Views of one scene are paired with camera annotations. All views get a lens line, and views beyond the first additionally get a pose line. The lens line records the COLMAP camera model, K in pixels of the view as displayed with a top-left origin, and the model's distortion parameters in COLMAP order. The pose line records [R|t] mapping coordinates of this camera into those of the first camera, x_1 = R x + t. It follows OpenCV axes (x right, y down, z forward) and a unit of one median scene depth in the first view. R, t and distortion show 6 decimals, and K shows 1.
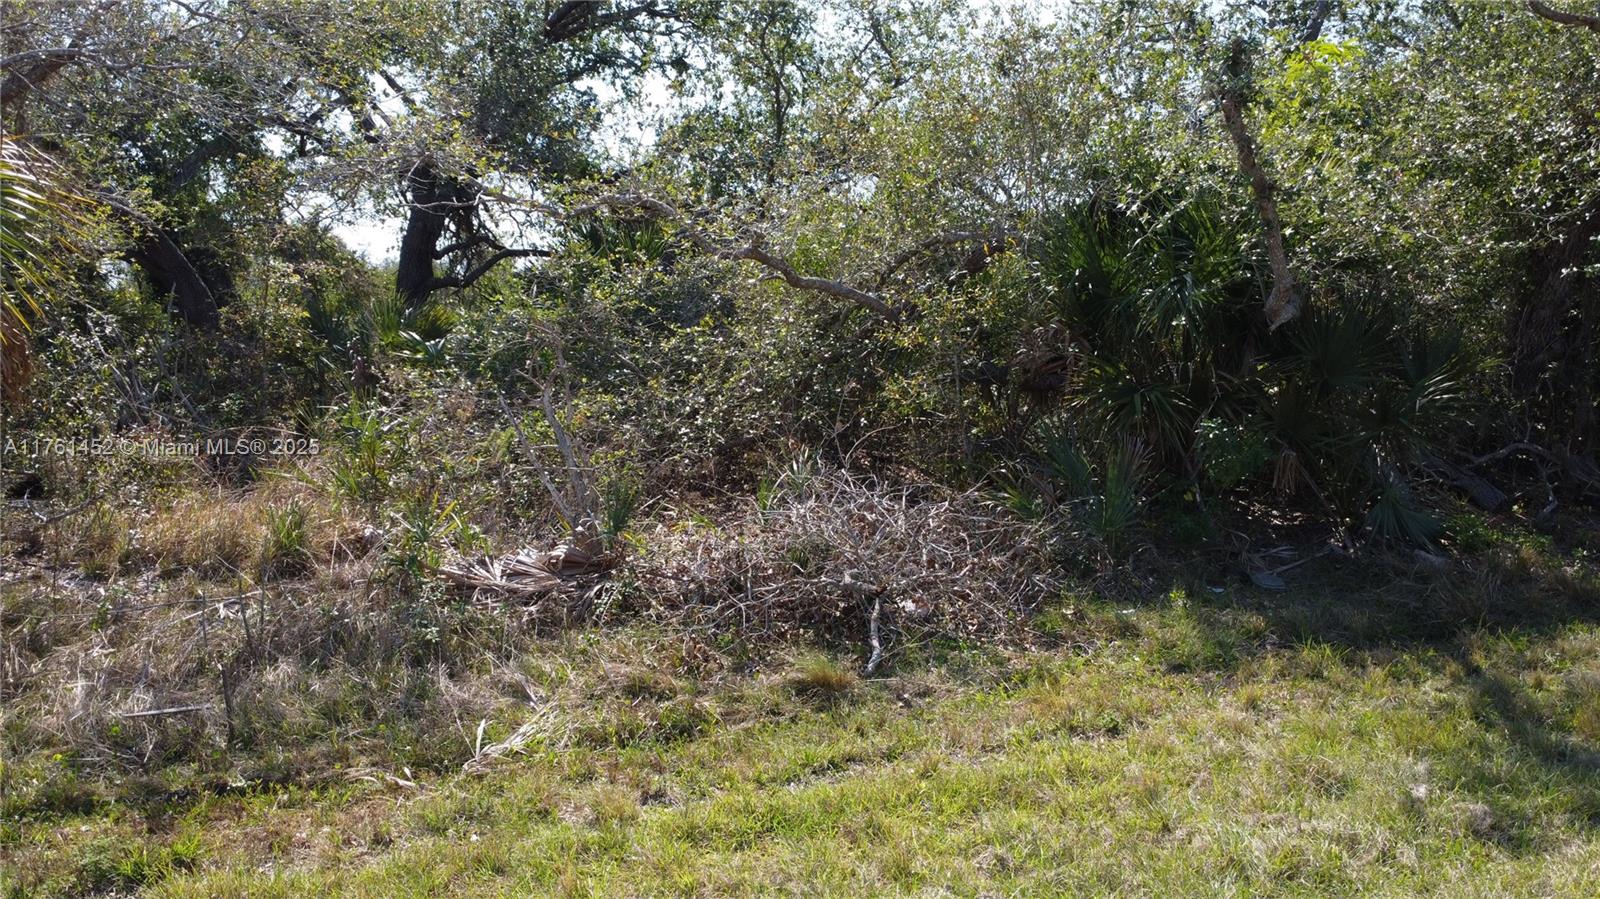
lens RADIAL K [[1198.1, 0, 785.7], [0, 1198.1, 447.9], [0, 0, 1]] dist [0.004538, -0.005058]
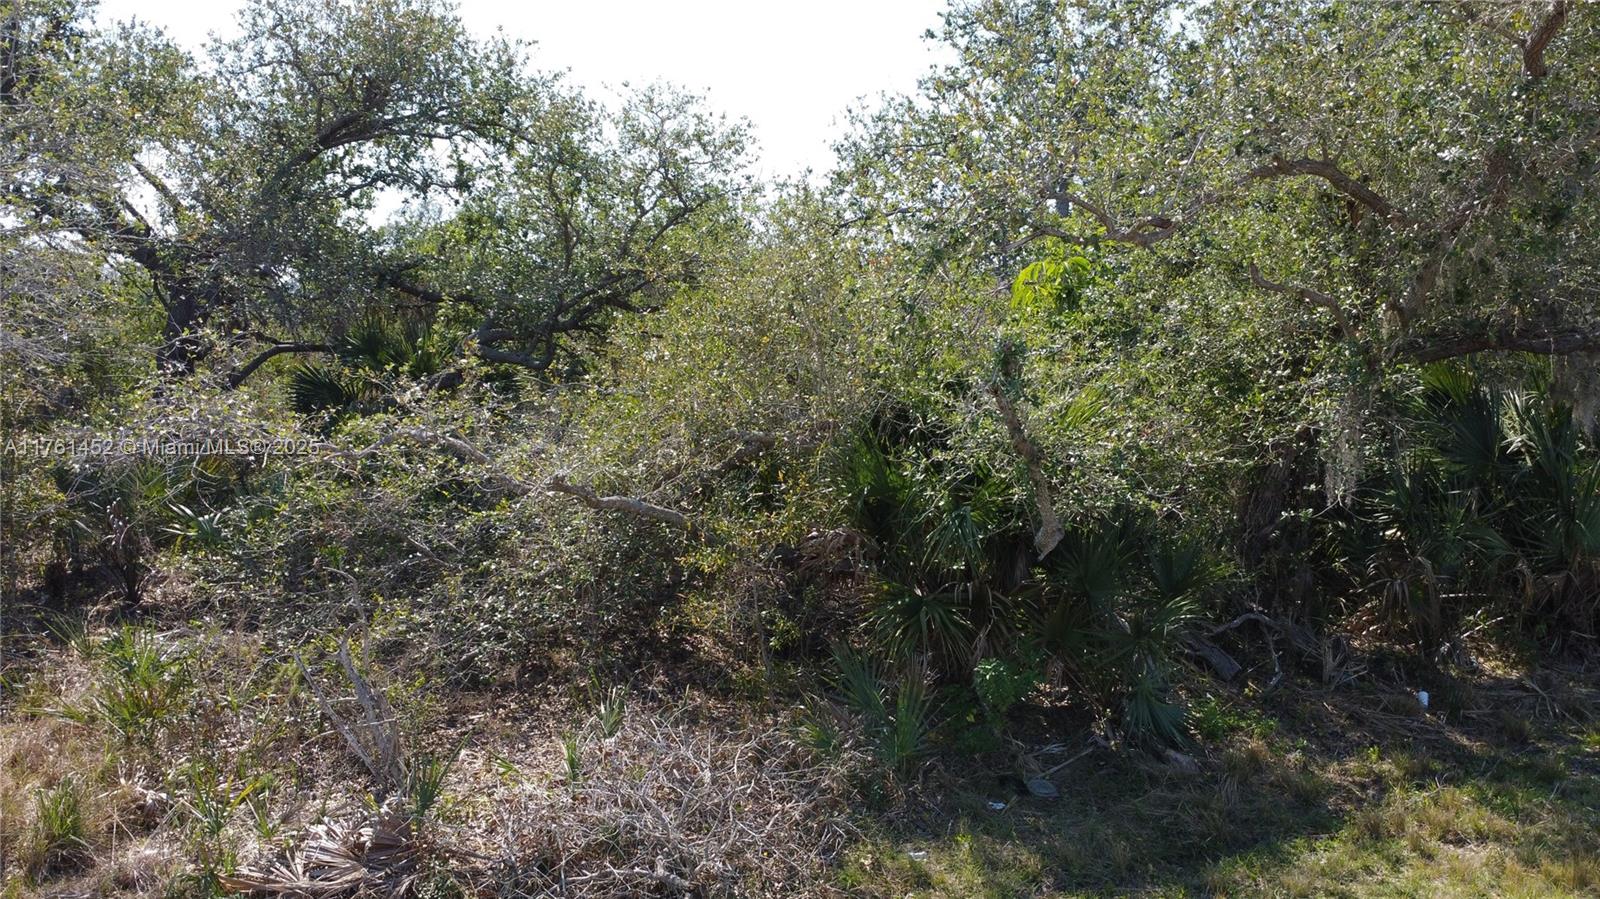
lens RADIAL K [[1198.1, 0, 786.3], [0, 1198.1, 450.2], [0, 0, 1]] dist [0.004538, -0.005058]
pose [[0.983616, -0.020037, 0.179158, -0.016123], [0.018384, 0.999772, 0.010881, -0.216908], [-0.179335, -0.007409, 0.983760, -0.030237]]
